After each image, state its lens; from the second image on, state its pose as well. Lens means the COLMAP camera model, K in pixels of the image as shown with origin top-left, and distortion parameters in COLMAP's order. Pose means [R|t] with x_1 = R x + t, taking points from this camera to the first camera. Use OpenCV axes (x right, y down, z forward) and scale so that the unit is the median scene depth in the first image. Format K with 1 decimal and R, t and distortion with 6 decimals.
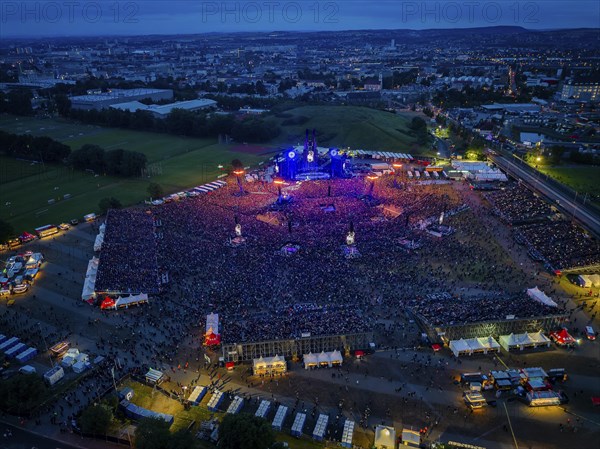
lens RADIAL K [[433.0, 0, 298.1], [0, 433.0, 224.8], [0, 0, 1]] dist [0.014088, -0.005826]
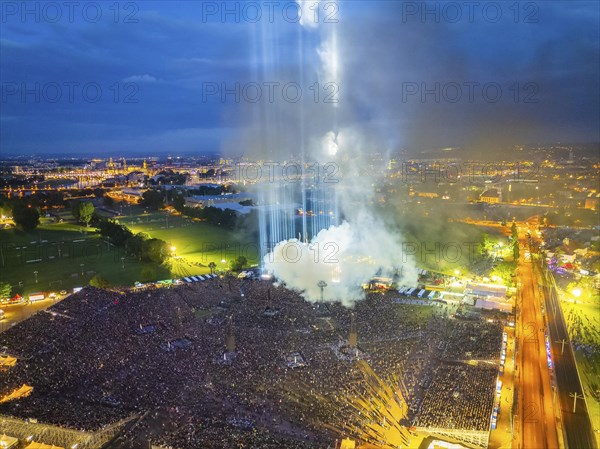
lens RADIAL K [[433.0, 0, 298.1], [0, 433.0, 224.8], [0, 0, 1]] dist [0.014088, -0.005826]
pose [[0.919720, 0.063735, -0.387367, 0.380371], [-0.153826, 0.966336, -0.206232, -0.028877], [0.361183, 0.249263, 0.898563, 0.081750]]
